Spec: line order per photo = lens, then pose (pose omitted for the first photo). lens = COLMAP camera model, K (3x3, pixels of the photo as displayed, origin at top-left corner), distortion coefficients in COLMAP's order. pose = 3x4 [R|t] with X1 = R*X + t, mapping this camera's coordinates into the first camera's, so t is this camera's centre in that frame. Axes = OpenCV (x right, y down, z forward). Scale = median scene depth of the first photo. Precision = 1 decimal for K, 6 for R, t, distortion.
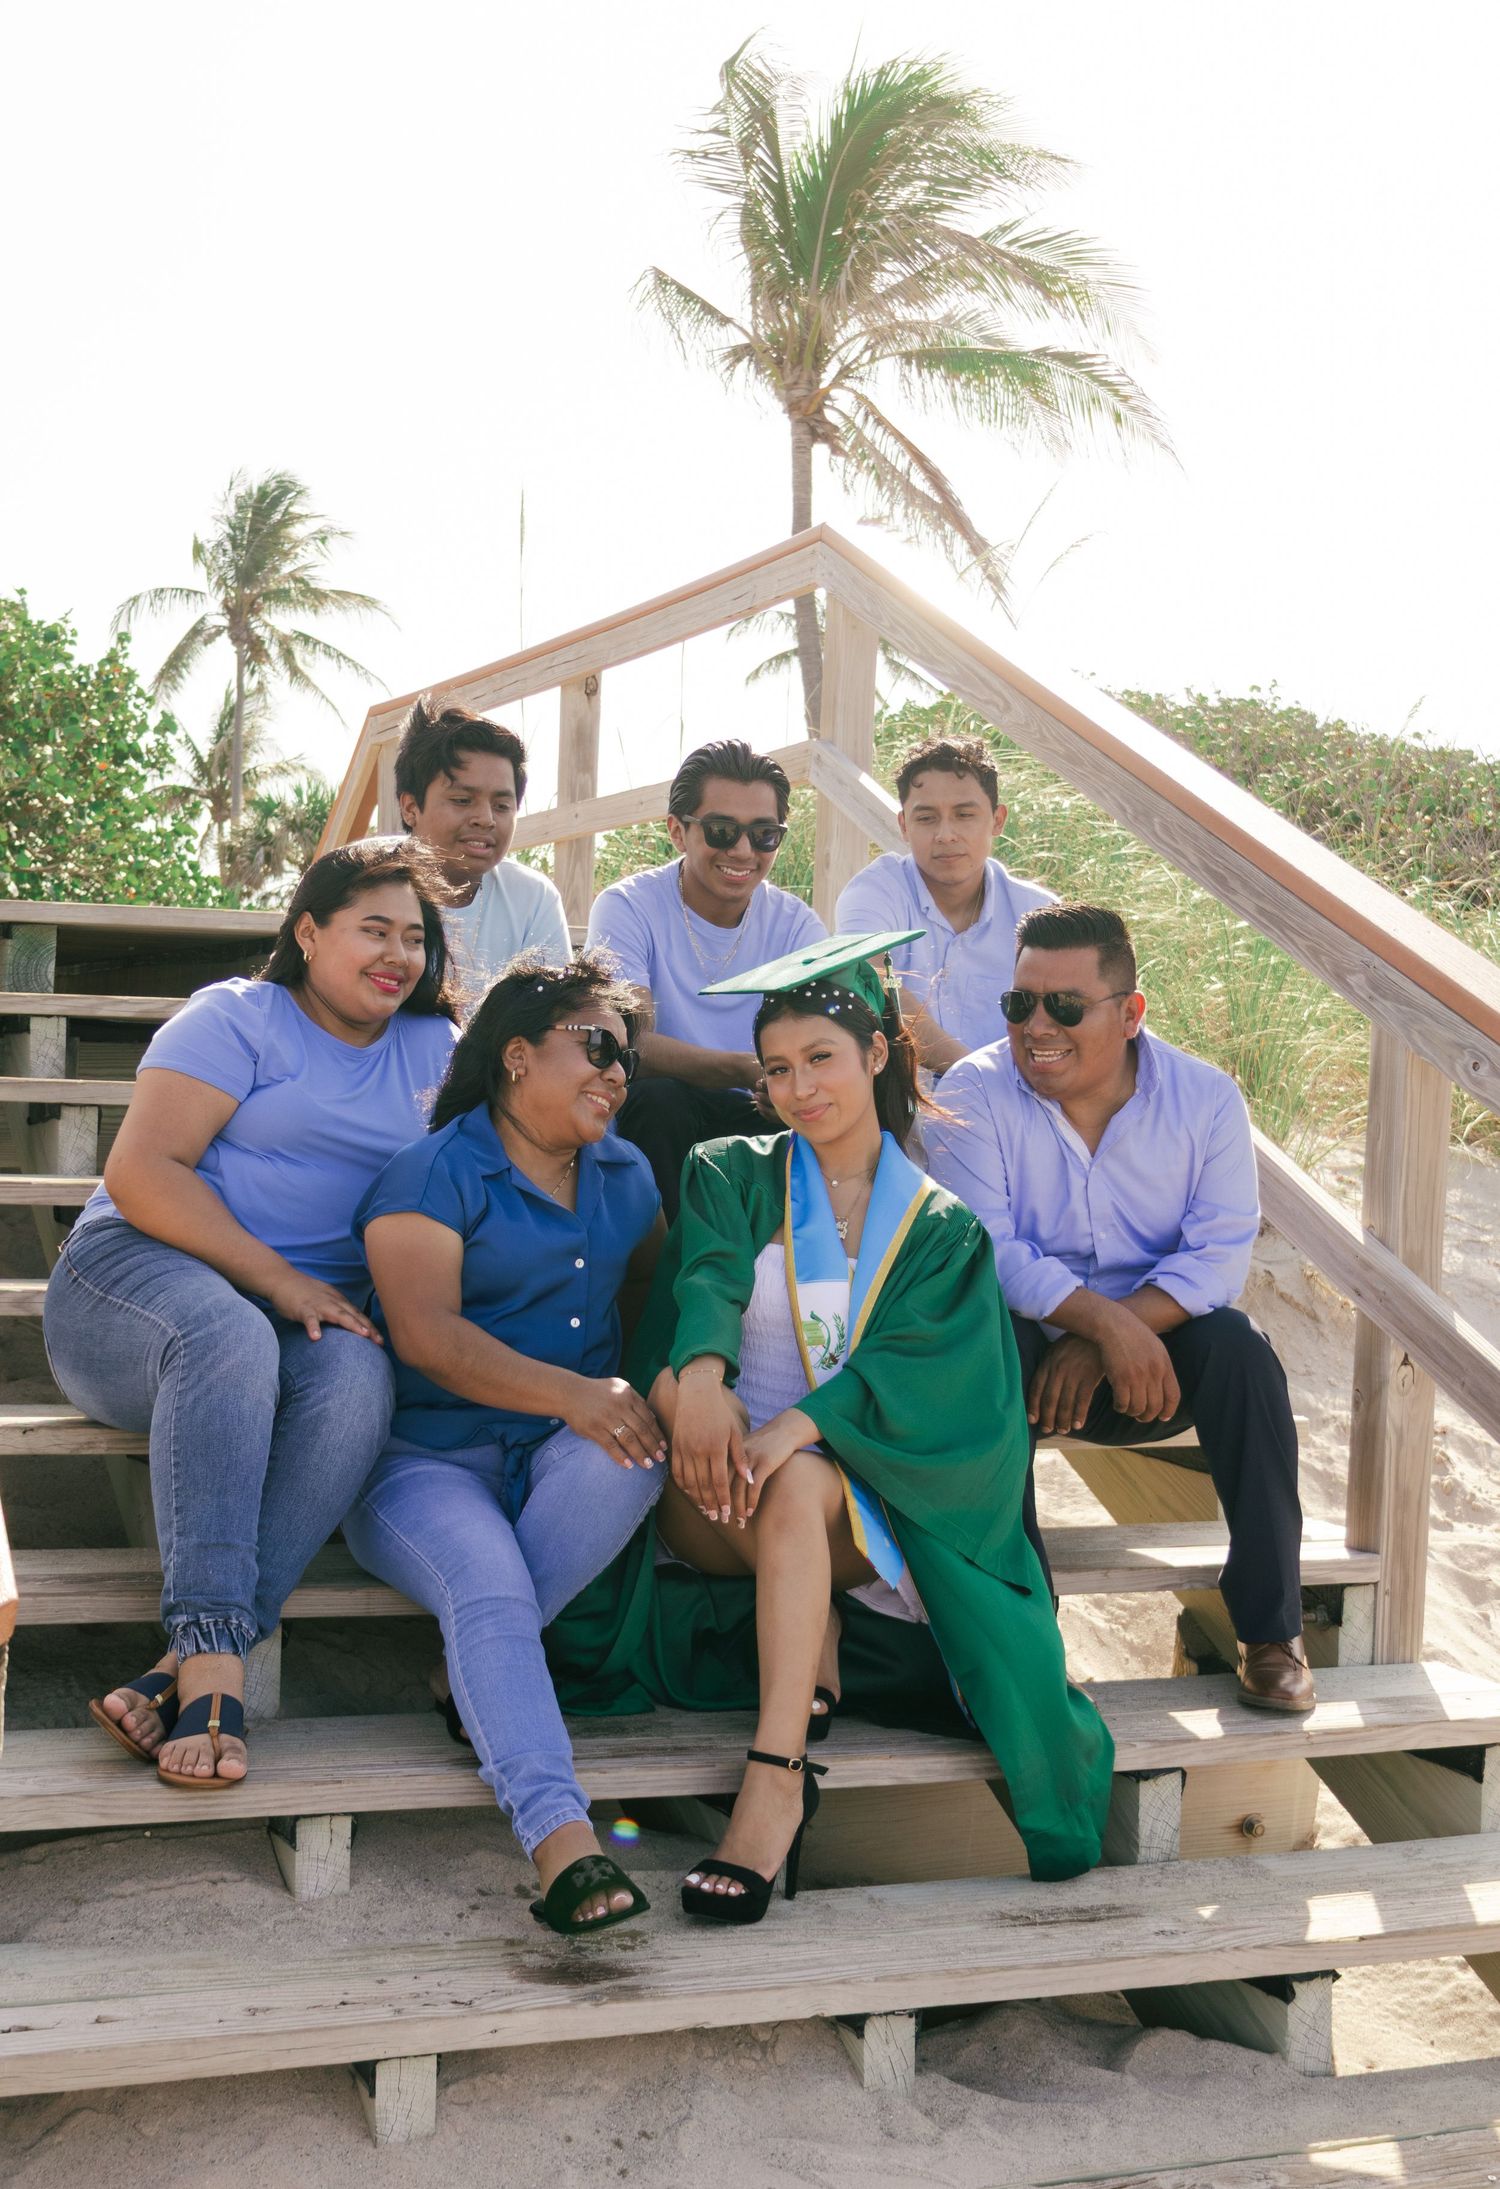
lens RADIAL K [[2652.3, 0, 732.9], [0, 2652.3, 1171.3], [0, 0, 1]] dist [-0.021706, 0.000000]
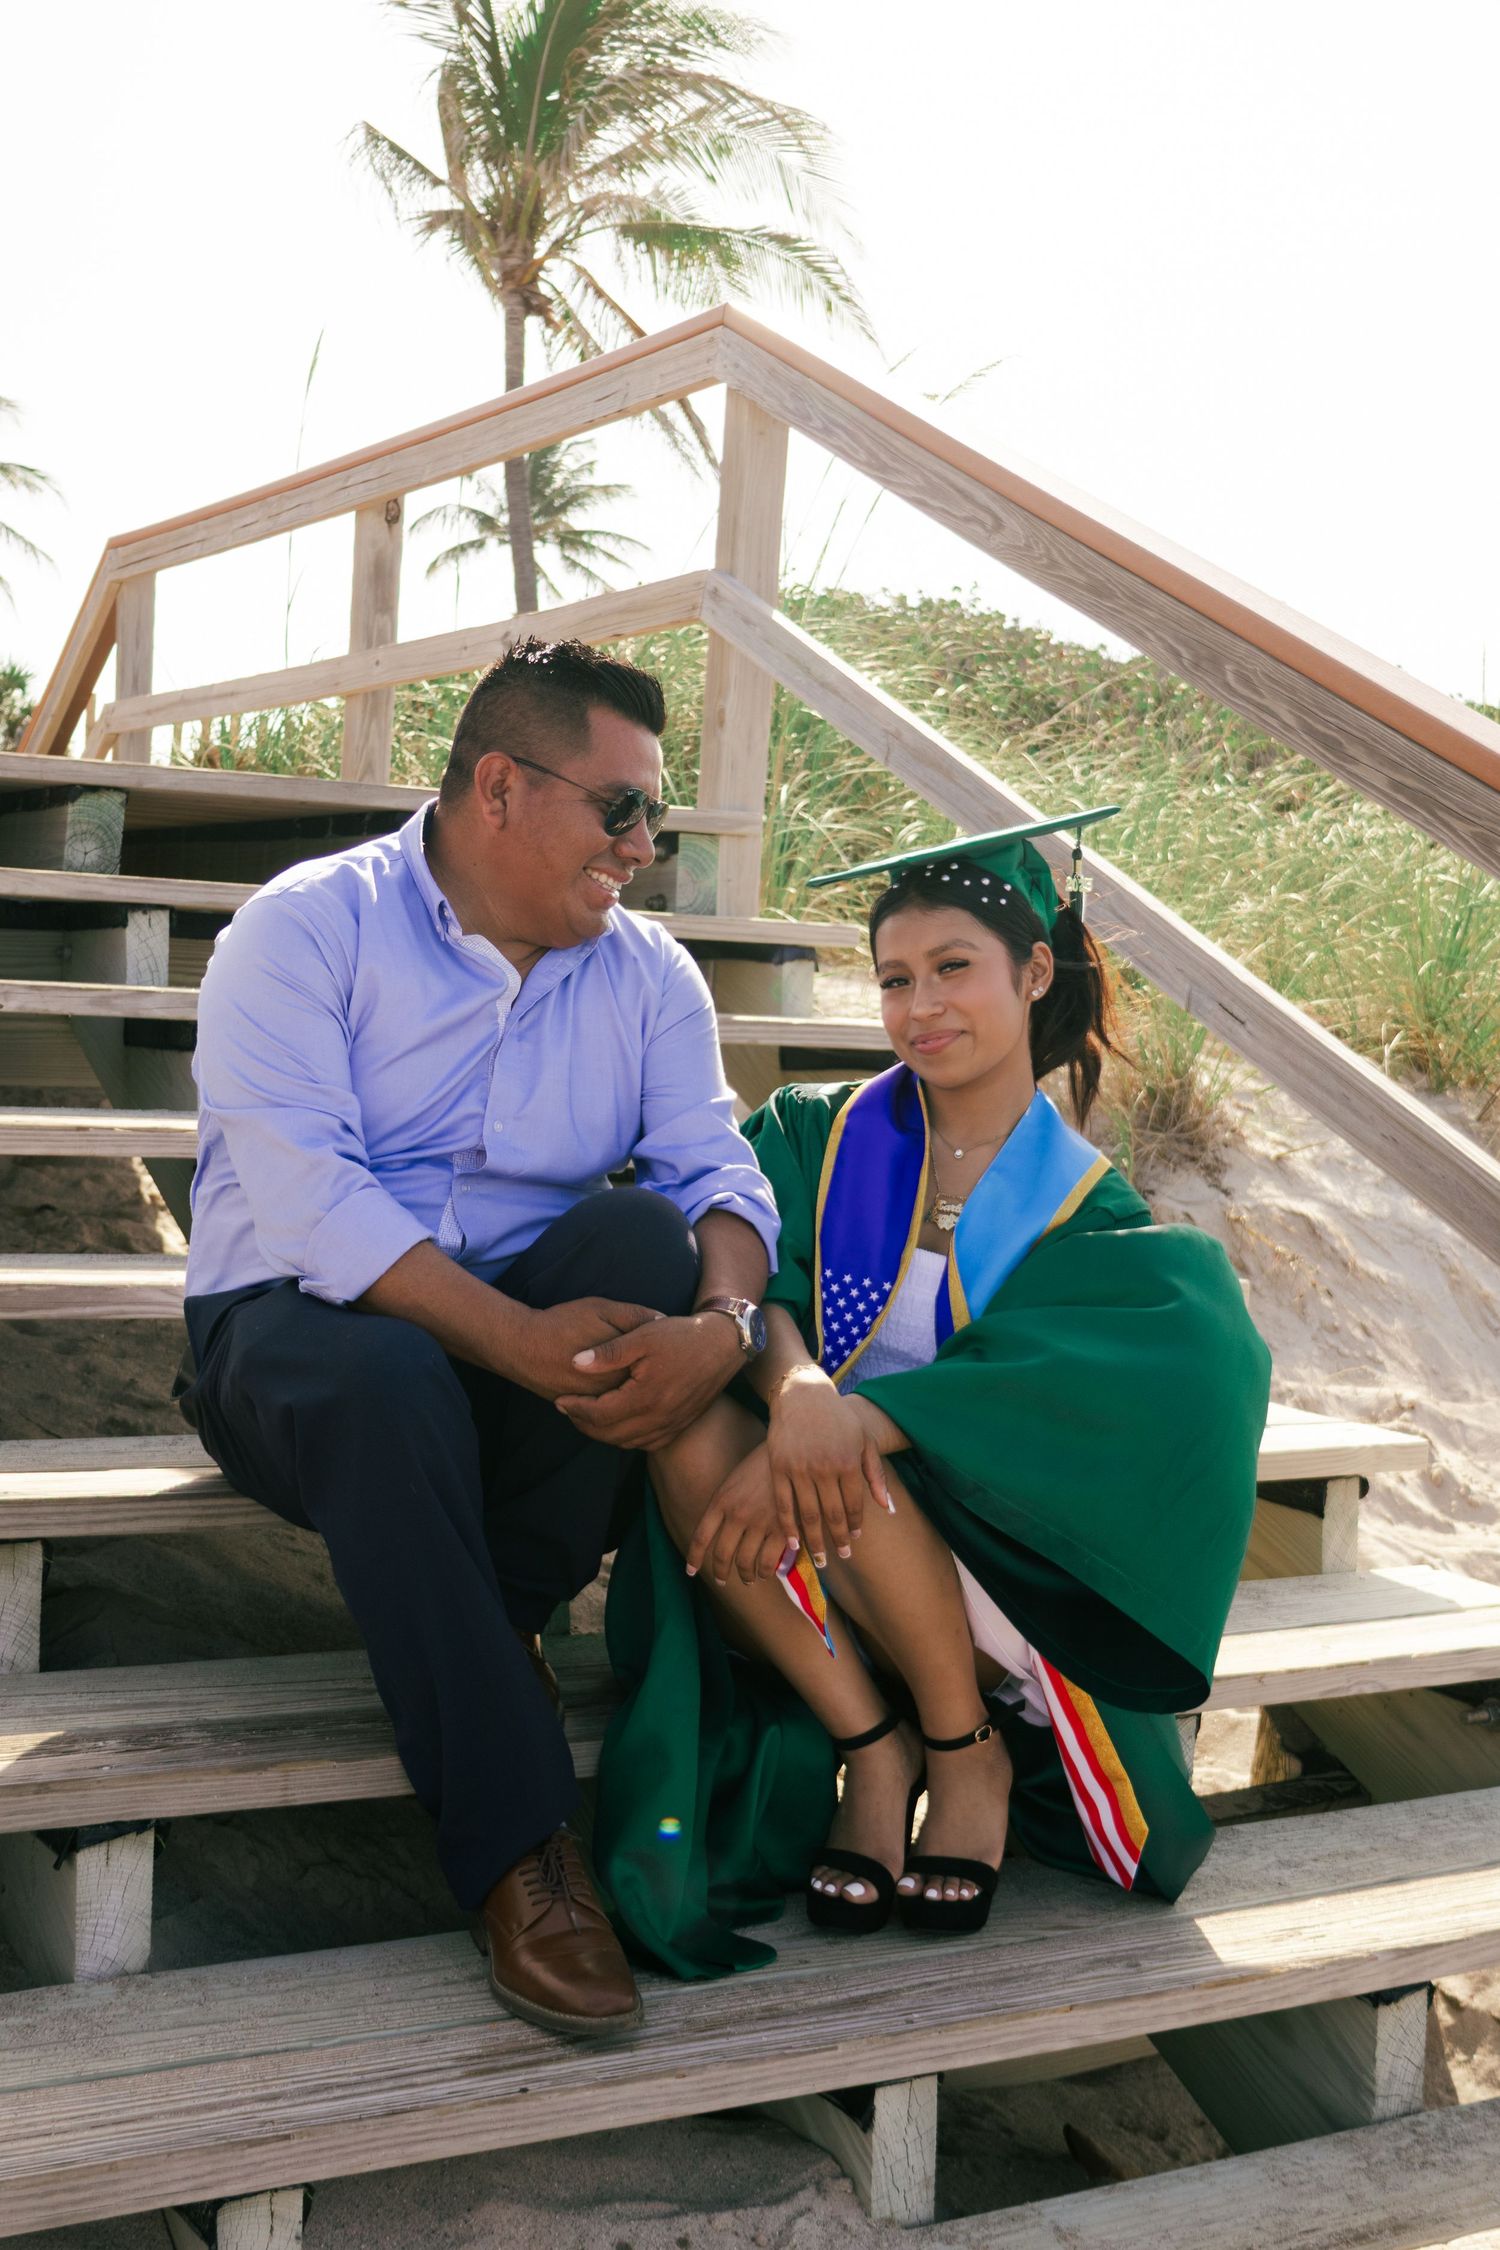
lens RADIAL K [[2523.2, 0, 688.2], [0, 2523.2, 1115.5], [0, 0, 1]] dist [-0.016090, 0.000000]
pose [[0.991998, 0.014870, 0.125376, -0.071454], [-0.017849, 0.999584, 0.022670, -0.011511], [-0.124987, -0.024727, 0.991850, 0.222899]]
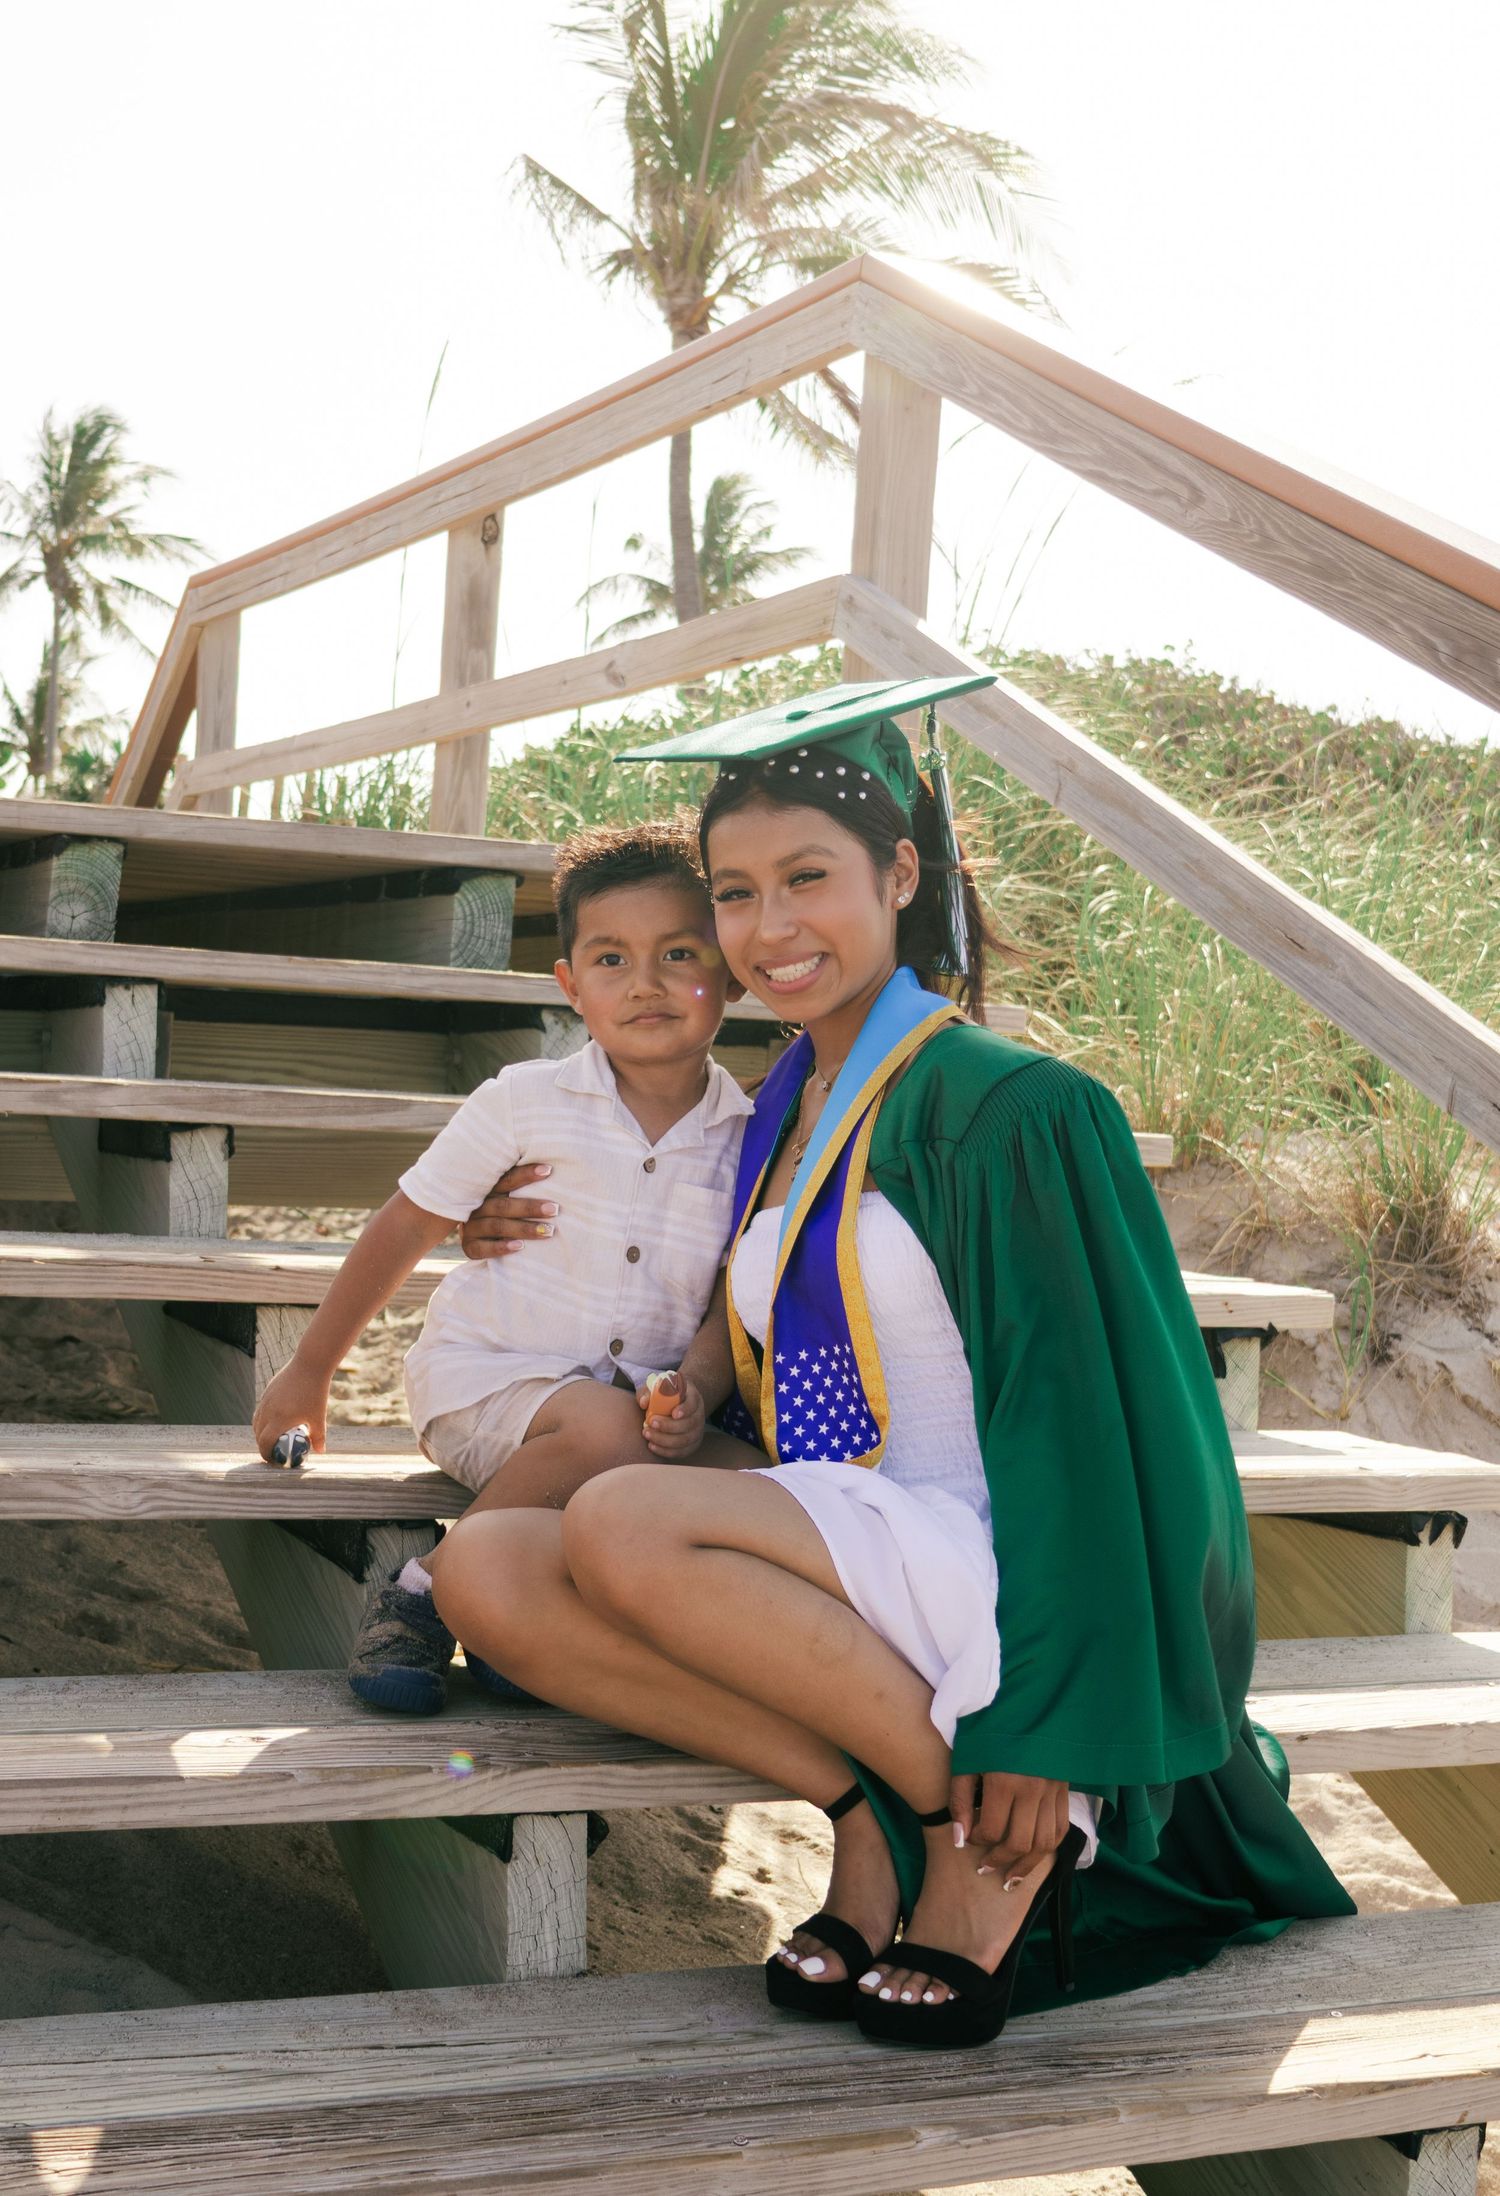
lens RADIAL K [[2660.8, 0, 610.2], [0, 2660.8, 1129.9], [0, 0, 1]] dist [-0.021706, 0.000000]
pose [[0.999494, 0.022919, 0.022077, -0.040425], [-0.022725, 0.999701, -0.008989, -0.014219], [-0.022277, 0.008483, 0.999716, 0.327918]]
